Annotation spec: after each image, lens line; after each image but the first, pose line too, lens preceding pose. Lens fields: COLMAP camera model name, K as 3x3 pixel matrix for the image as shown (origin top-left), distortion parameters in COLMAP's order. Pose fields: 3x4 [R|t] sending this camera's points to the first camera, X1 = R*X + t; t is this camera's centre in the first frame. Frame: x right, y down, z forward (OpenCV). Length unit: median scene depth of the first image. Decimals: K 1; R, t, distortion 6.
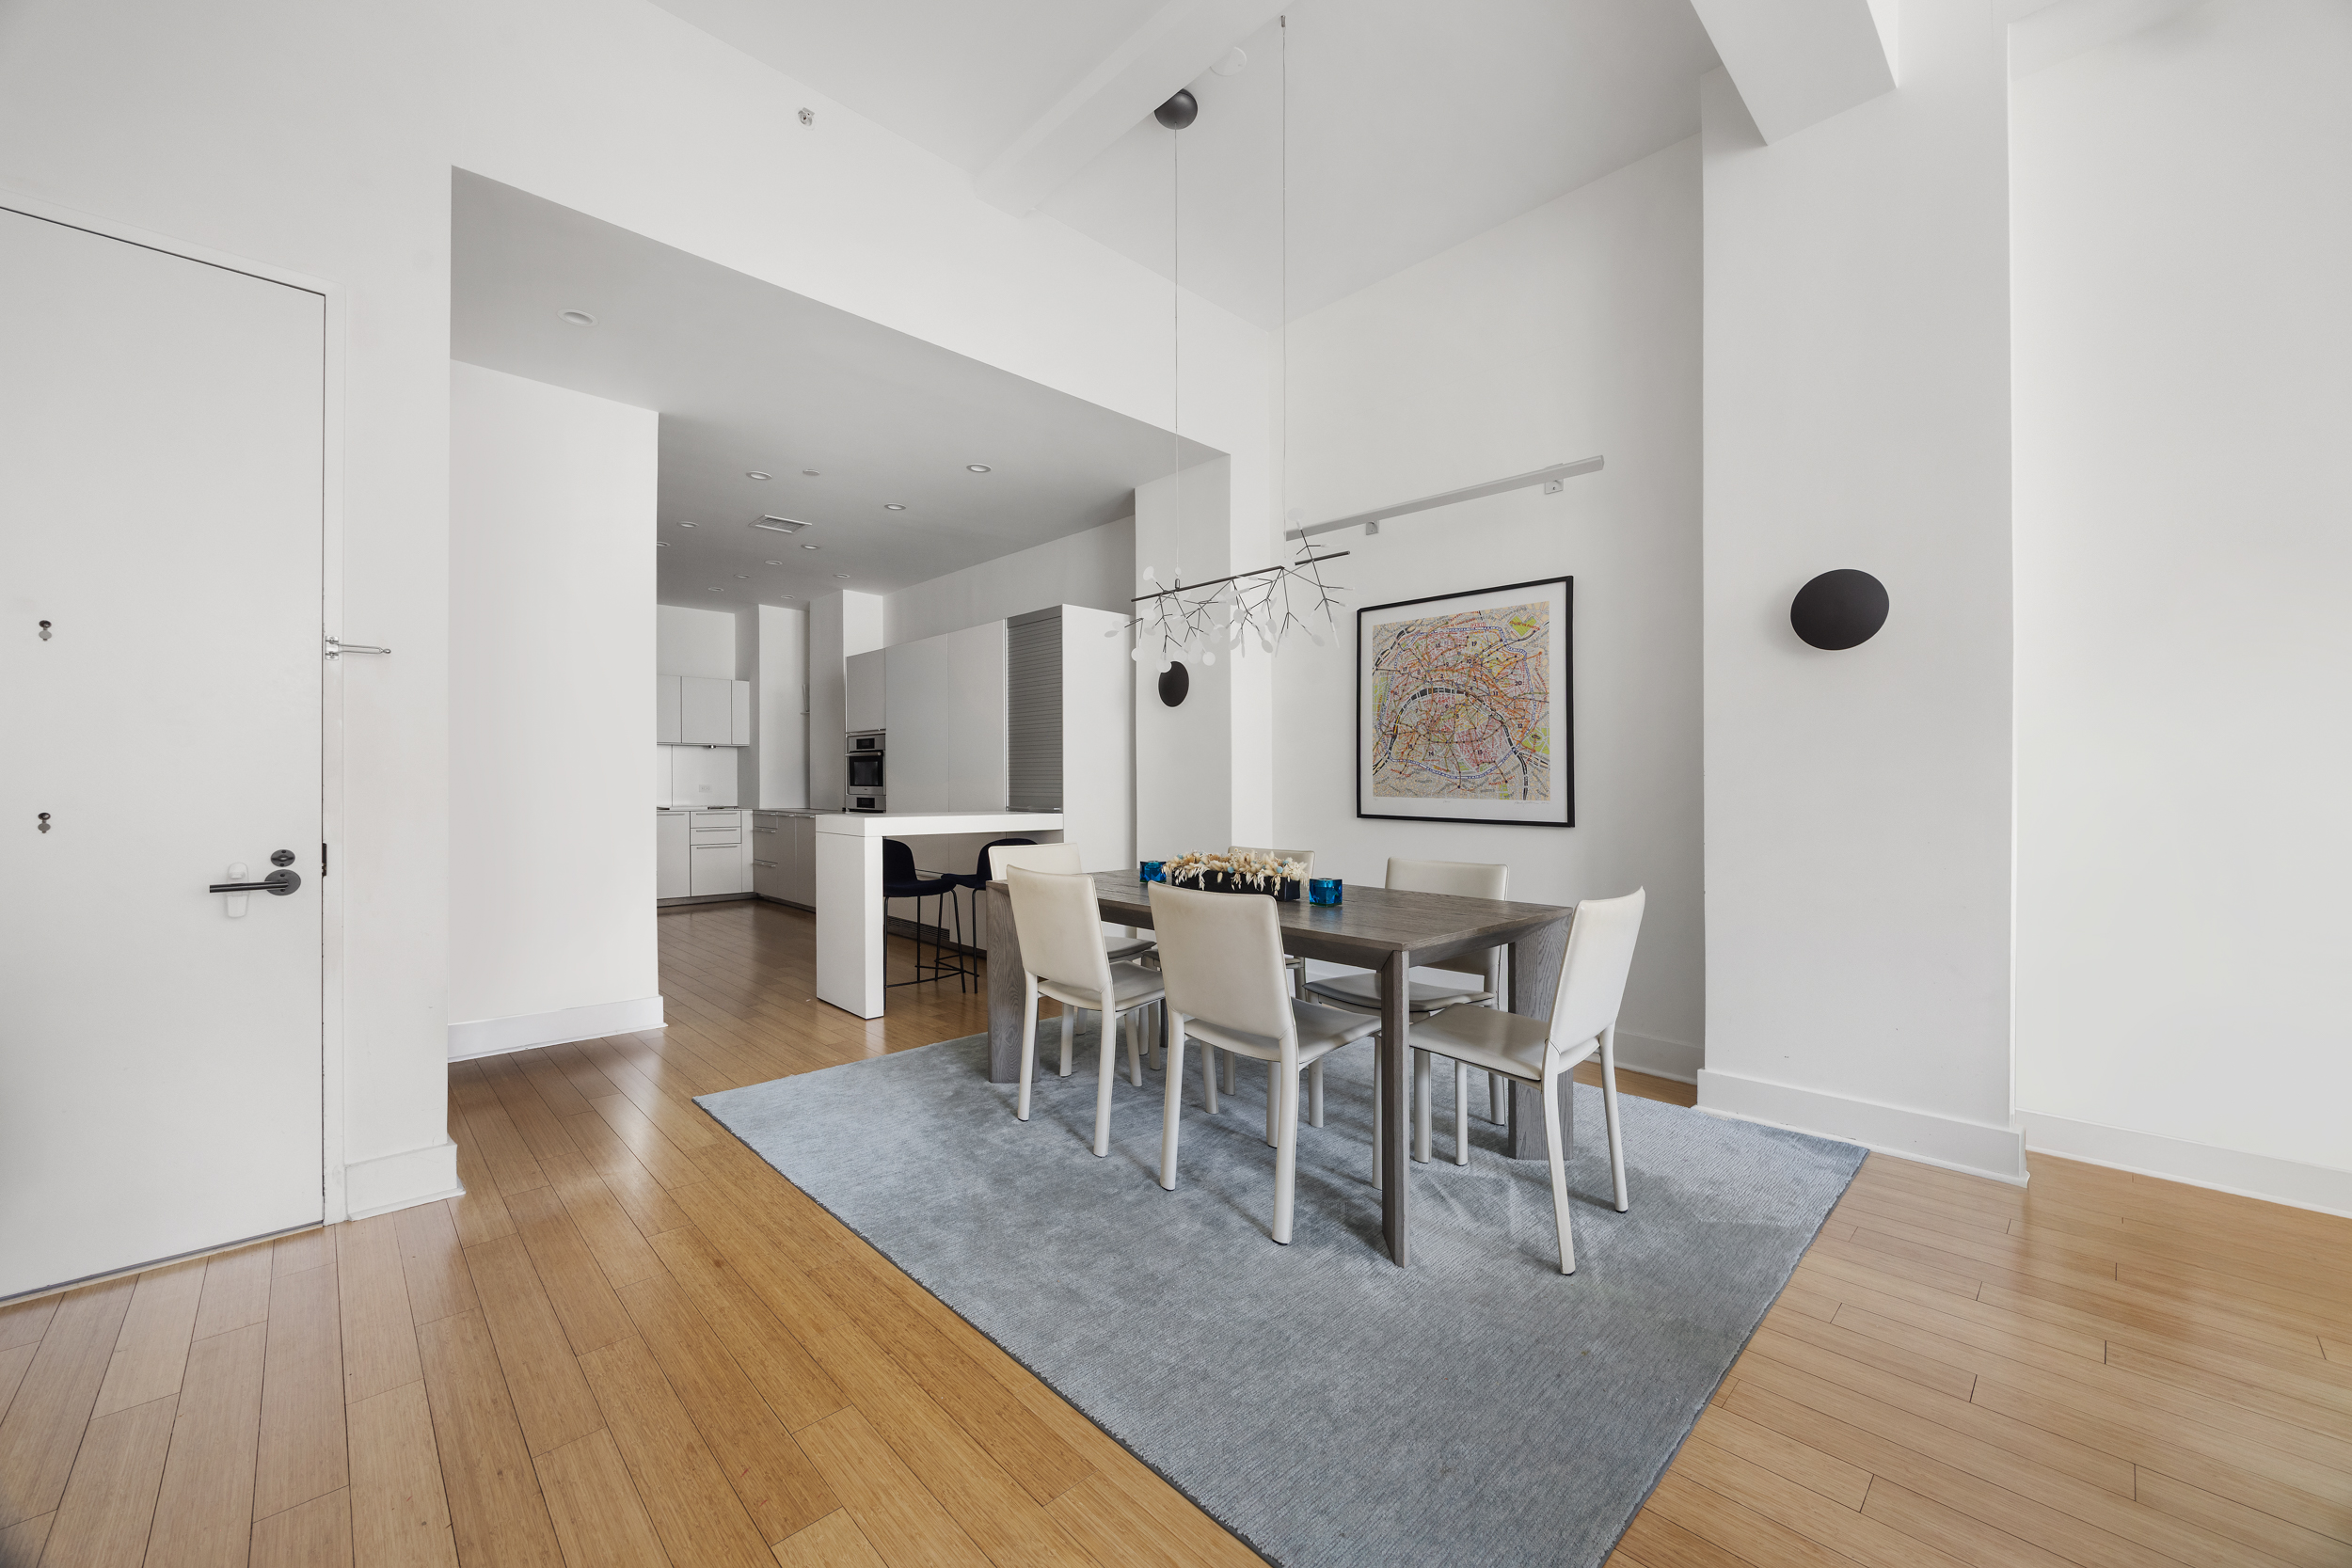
lens RADIAL K [[908.9, 0, 1192.4], [0, 908.9, 784.8], [0, 0, 1]] dist [0.002095, -0.001012]
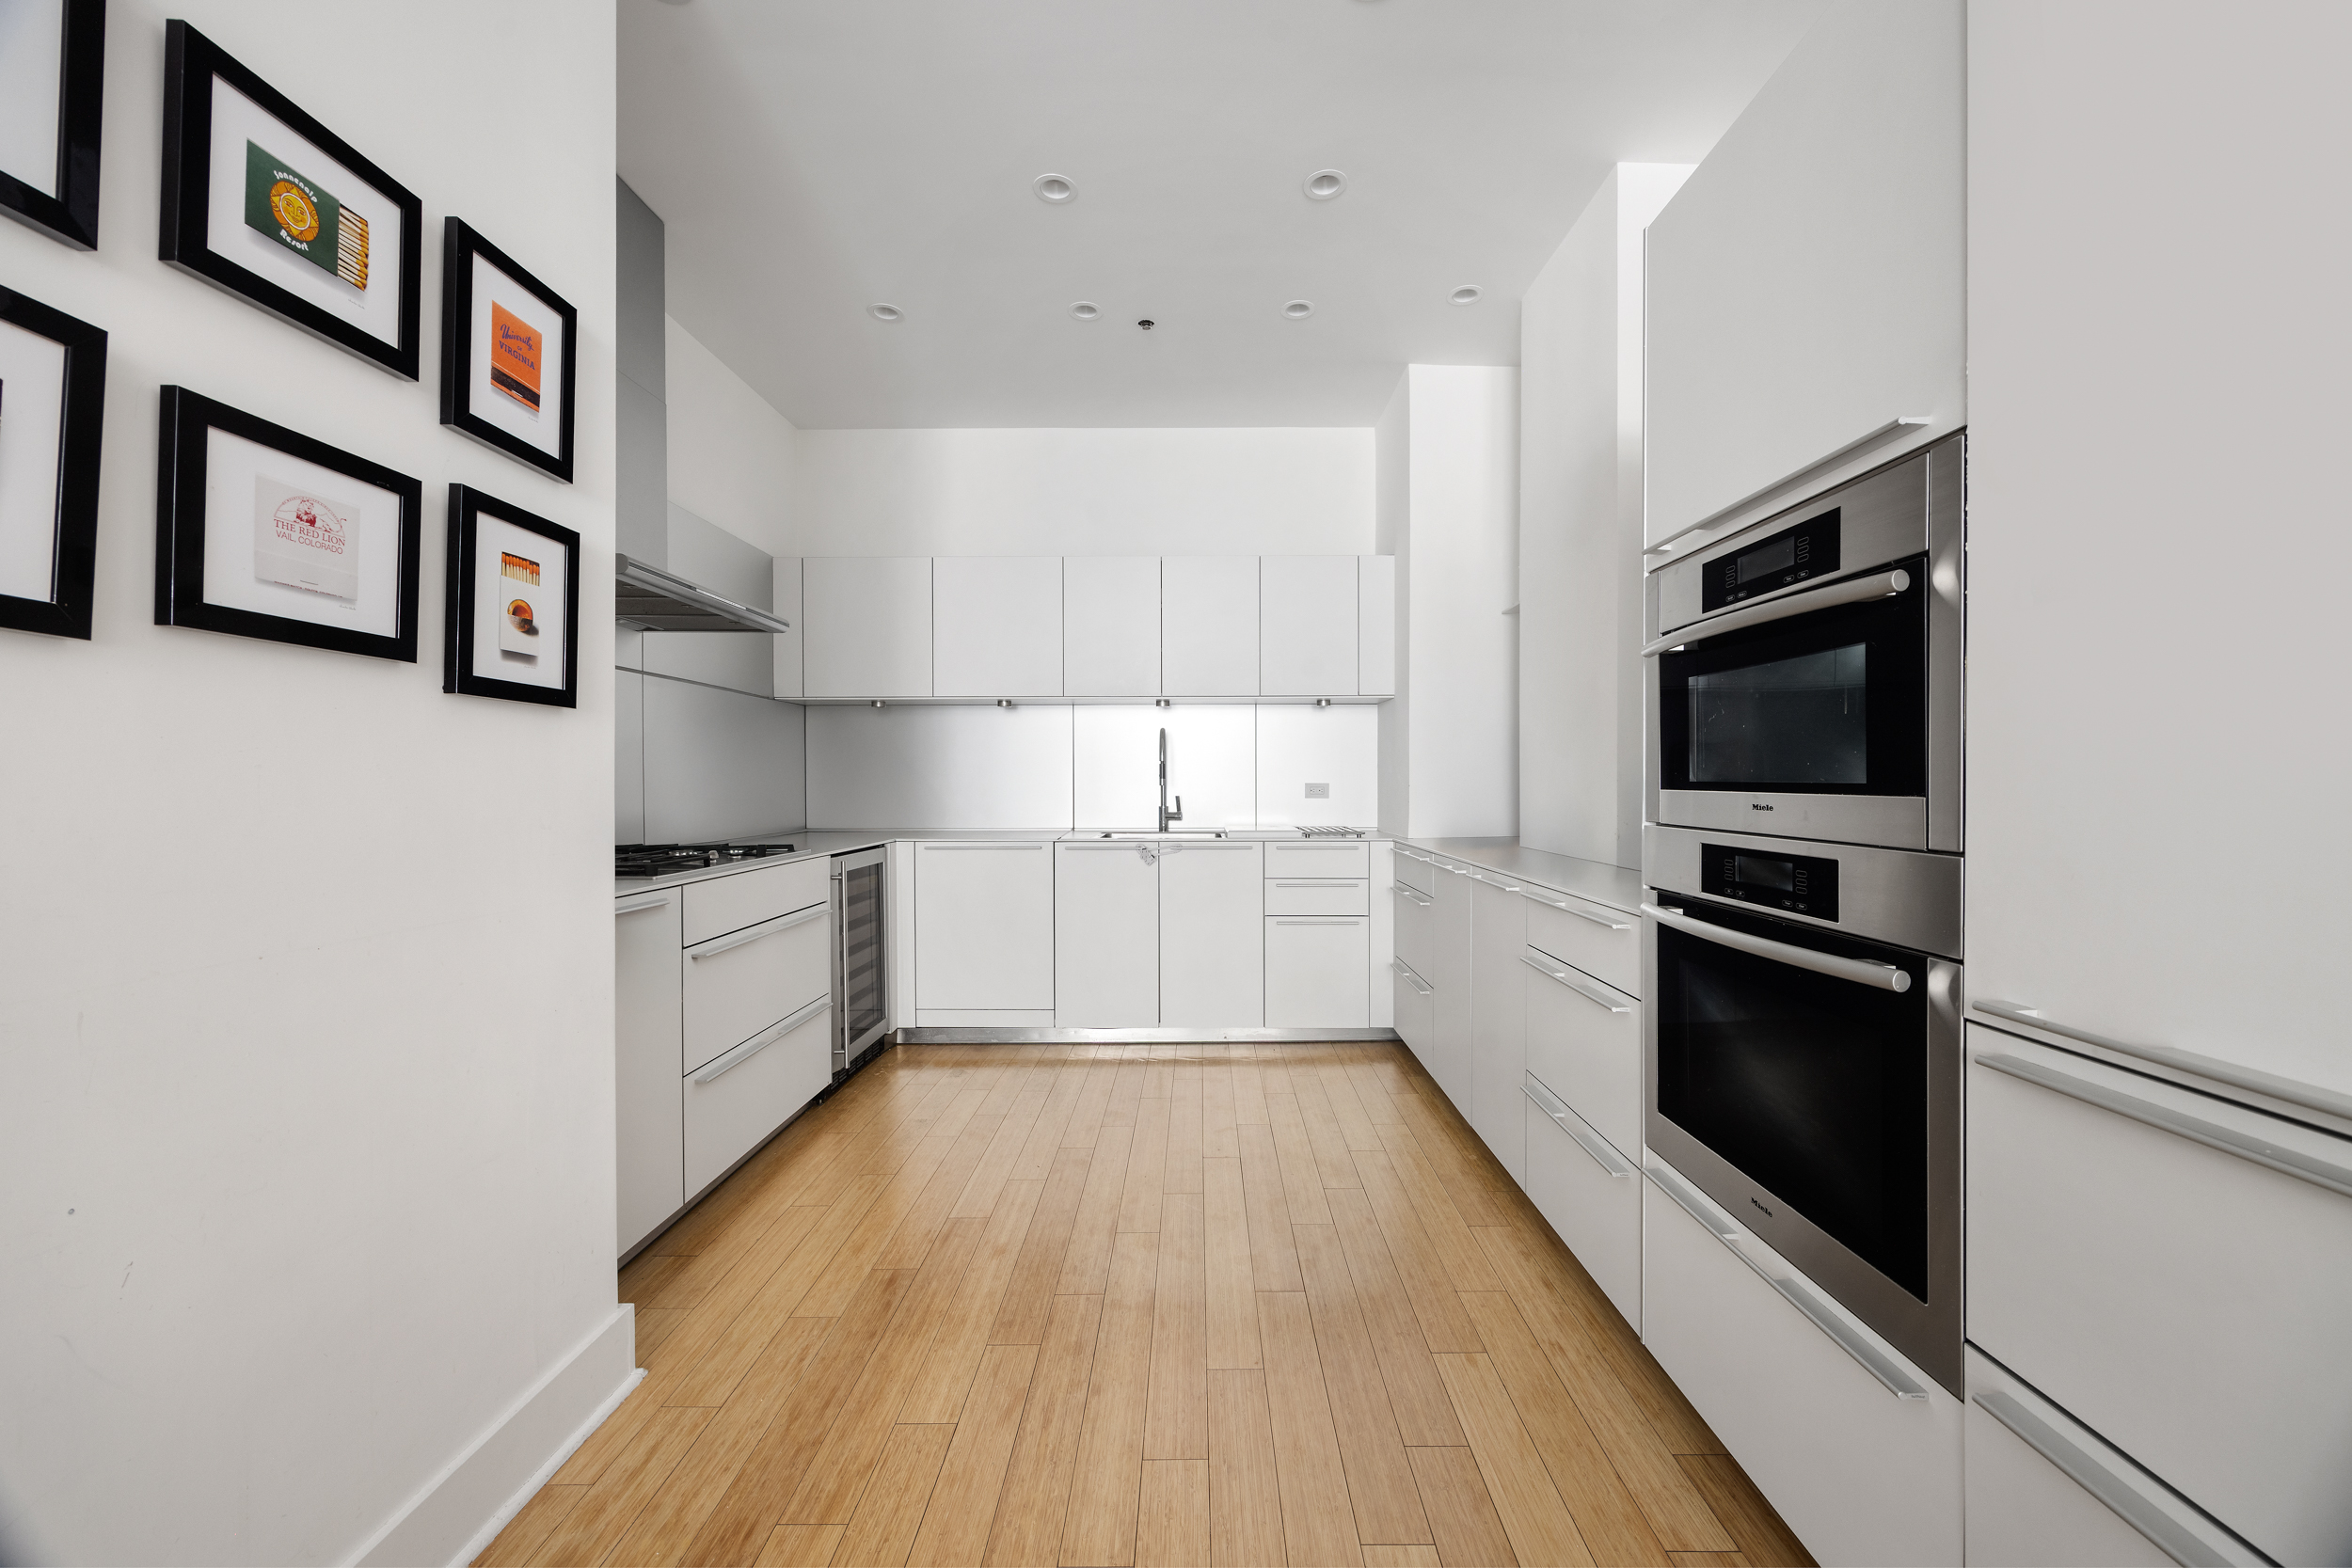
lens RADIAL K [[908.9, 0, 1179.6], [0, 908.9, 777.2], [0, 0, 1]] dist [0.002095, -0.001012]
pose [[0.703919, -0.000642, -0.710280, -0.249365], [-0.006065, 0.999958, -0.006914, 0.000682], [0.710254, 0.009175, 0.703886, 0.626840]]
